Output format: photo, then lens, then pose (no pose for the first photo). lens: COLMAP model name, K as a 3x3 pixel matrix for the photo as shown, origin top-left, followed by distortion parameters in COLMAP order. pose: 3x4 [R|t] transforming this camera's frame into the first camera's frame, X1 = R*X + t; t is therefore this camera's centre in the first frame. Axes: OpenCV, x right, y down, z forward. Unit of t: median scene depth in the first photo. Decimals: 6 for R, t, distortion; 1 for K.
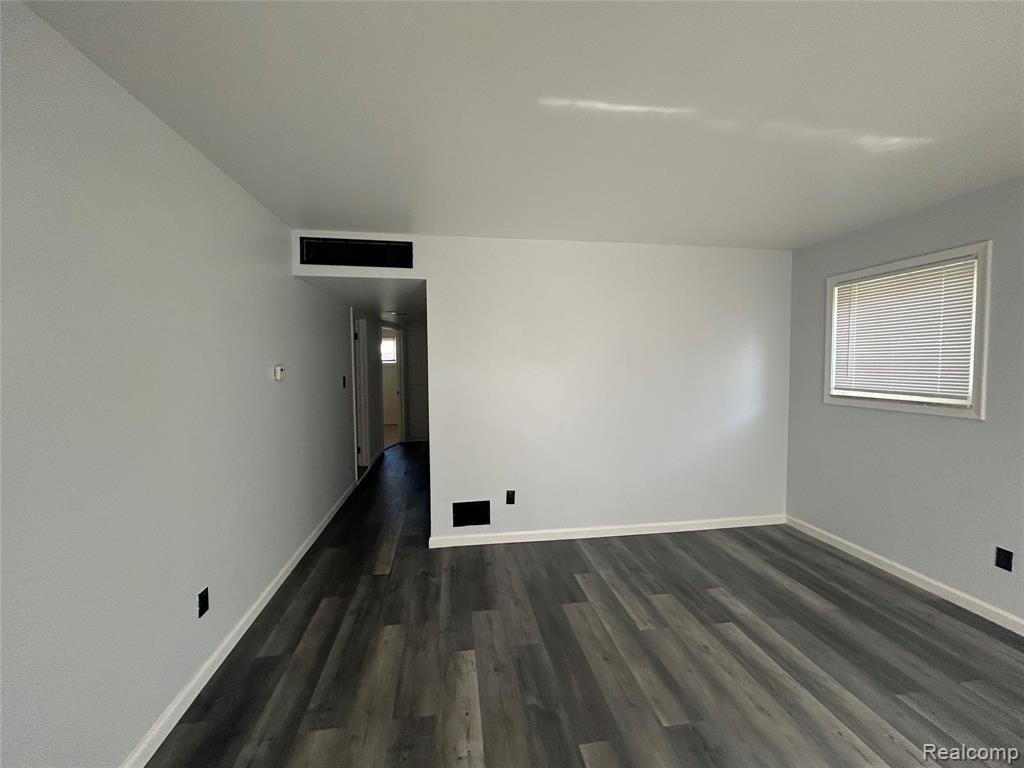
lens RADIAL K [[411.6, 0, 513.2], [0, 411.6, 382.5], [0, 0, 1]] dist [-0.000532, -0.000115]
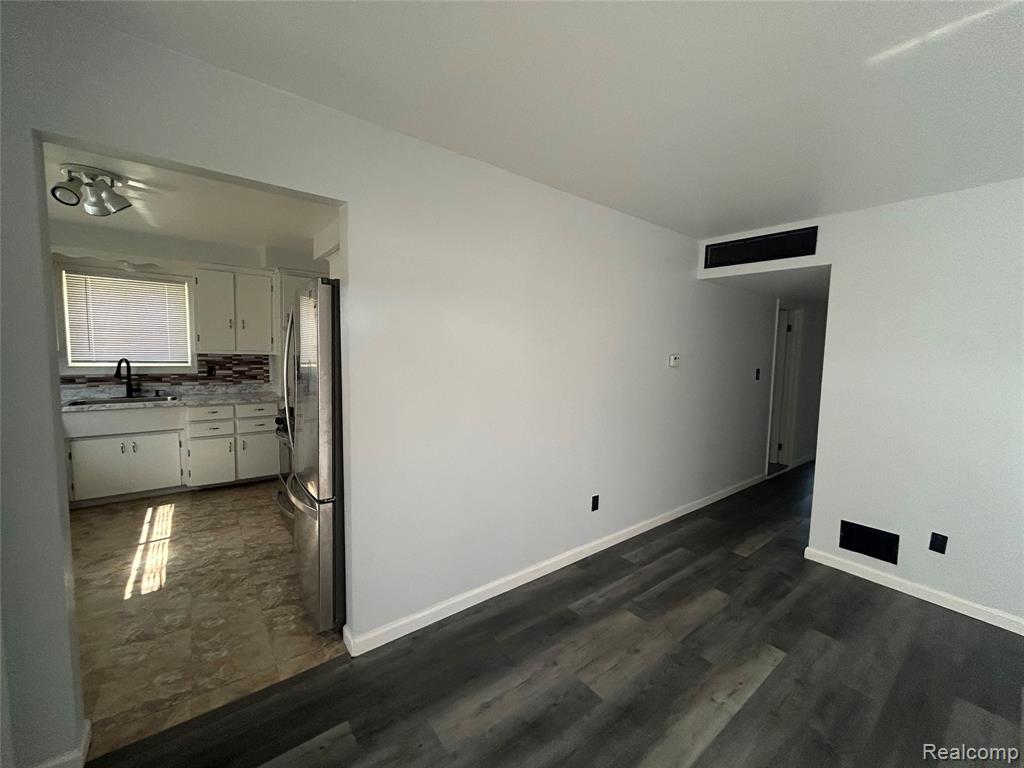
lens RADIAL K [[409.2, 0, 512.7], [0, 409.2, 382.6], [0, 0, 1]] dist [0.002206, 0.000336]
pose [[0.490271, 0.088580, -0.867057, 0.300465], [-0.069935, 0.995612, 0.062169, -0.000284], [0.868760, 0.030158, 0.494315, -0.046229]]
